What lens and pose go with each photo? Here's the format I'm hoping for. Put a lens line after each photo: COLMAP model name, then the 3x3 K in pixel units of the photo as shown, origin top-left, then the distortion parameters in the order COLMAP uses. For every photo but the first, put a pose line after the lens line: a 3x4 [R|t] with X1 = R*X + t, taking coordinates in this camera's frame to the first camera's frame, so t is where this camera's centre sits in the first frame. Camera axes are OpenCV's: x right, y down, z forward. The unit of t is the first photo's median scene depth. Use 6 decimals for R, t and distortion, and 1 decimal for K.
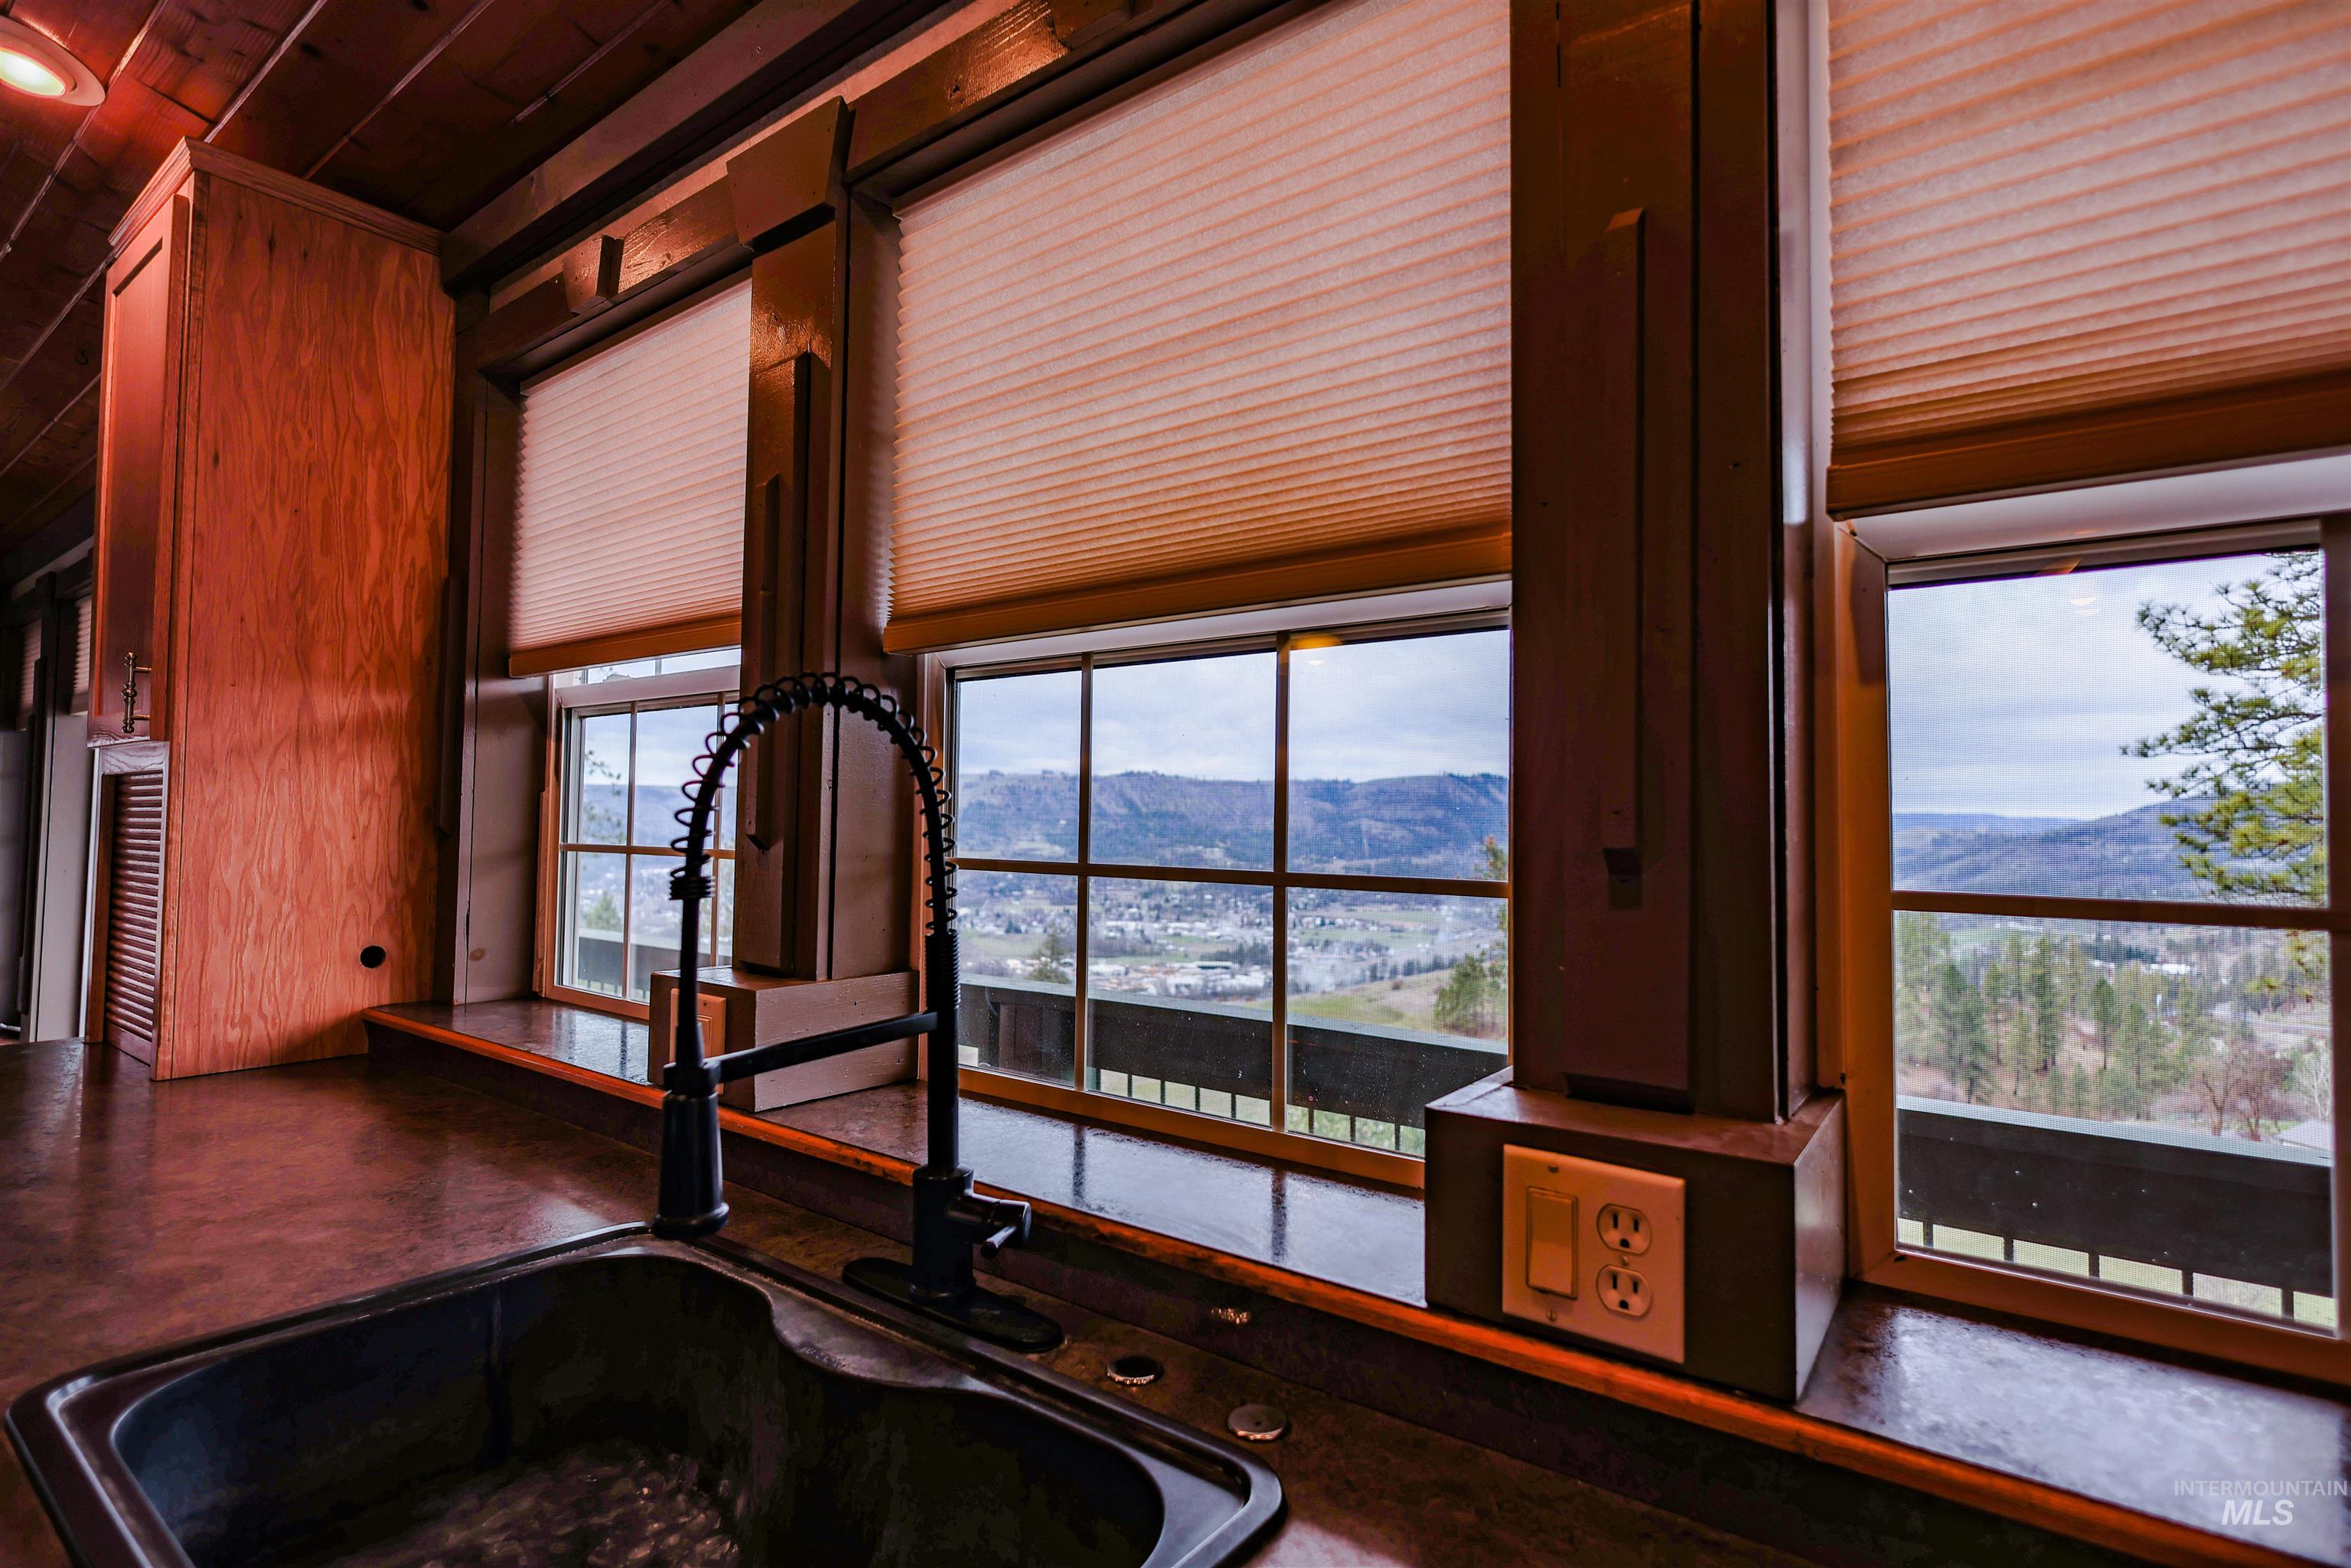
lens RADIAL K [[1143.5, 0, 1177.9], [0, 1143.5, 776.8], [0, 0, 1]] dist [0.000944, 0.000066]
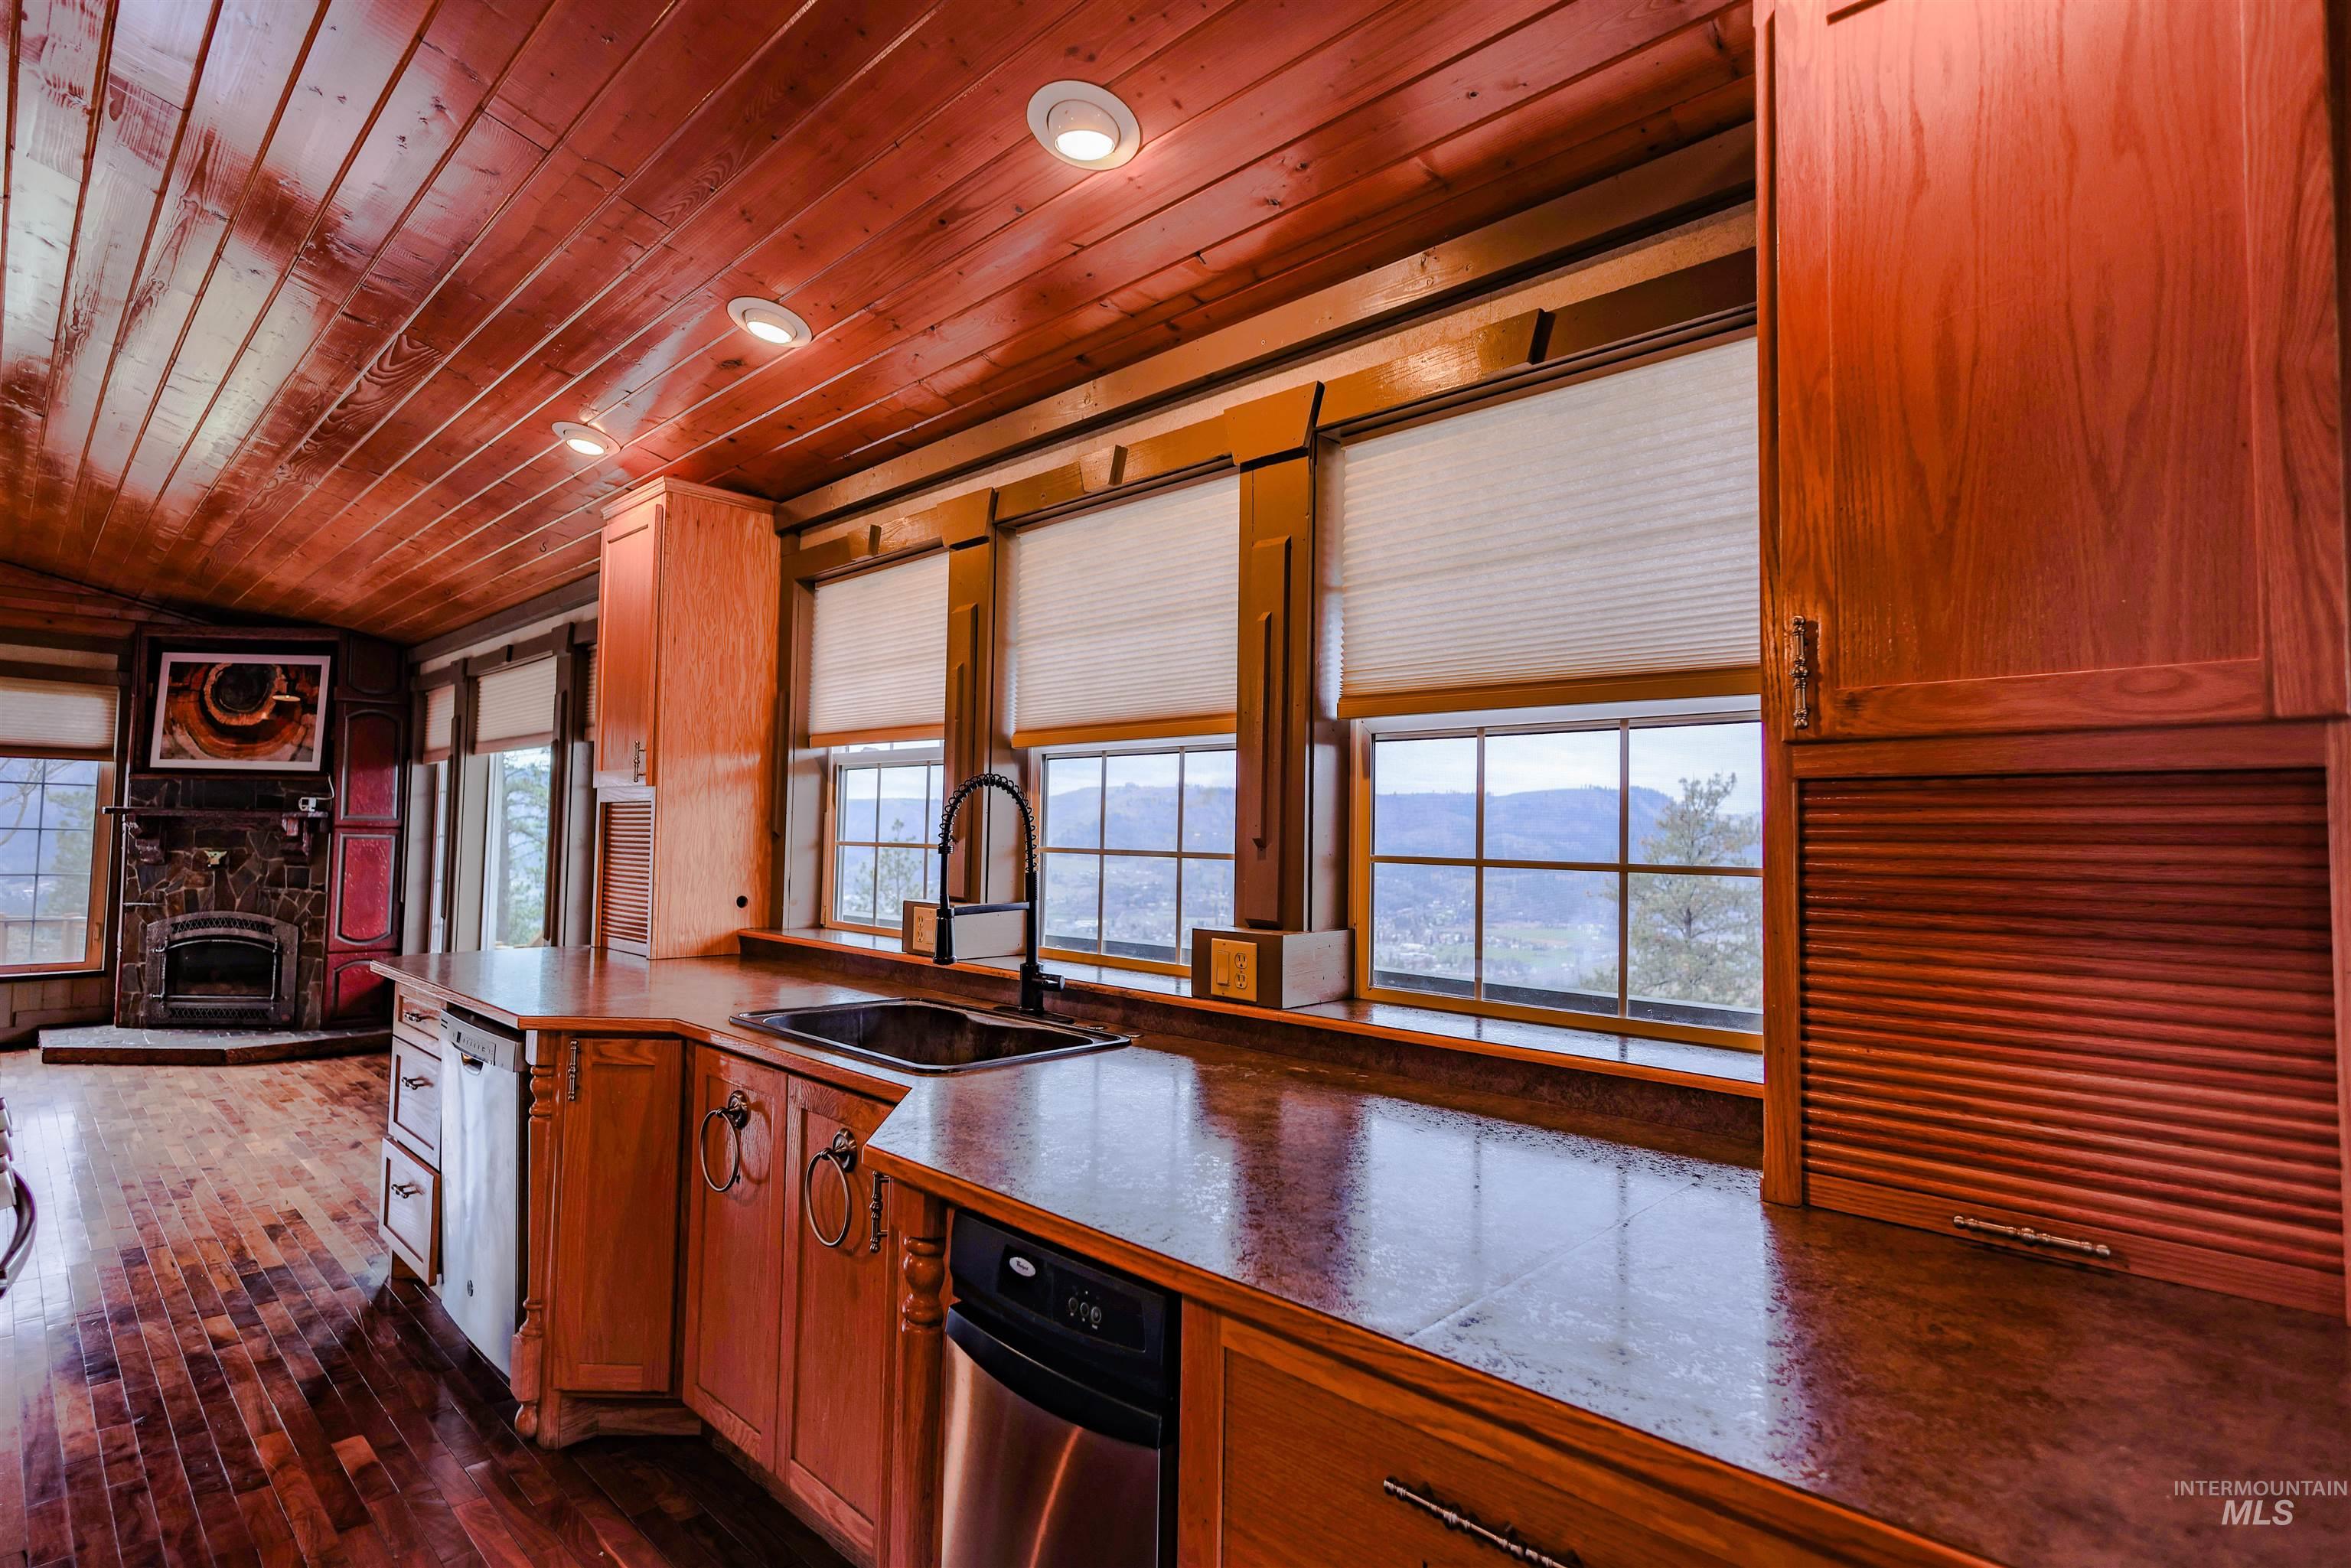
lens RADIAL K [[1143.5, 0, 1173.7], [0, 1143.5, 787.5], [0, 0, 1]] dist [0.000944, 0.000066]
pose [[0.992716, 0.000392, -0.120478, 0.218297], [-0.000616, 0.999998, -0.001821, -0.024815], [0.120477, 0.001882, 0.992714, -0.786096]]
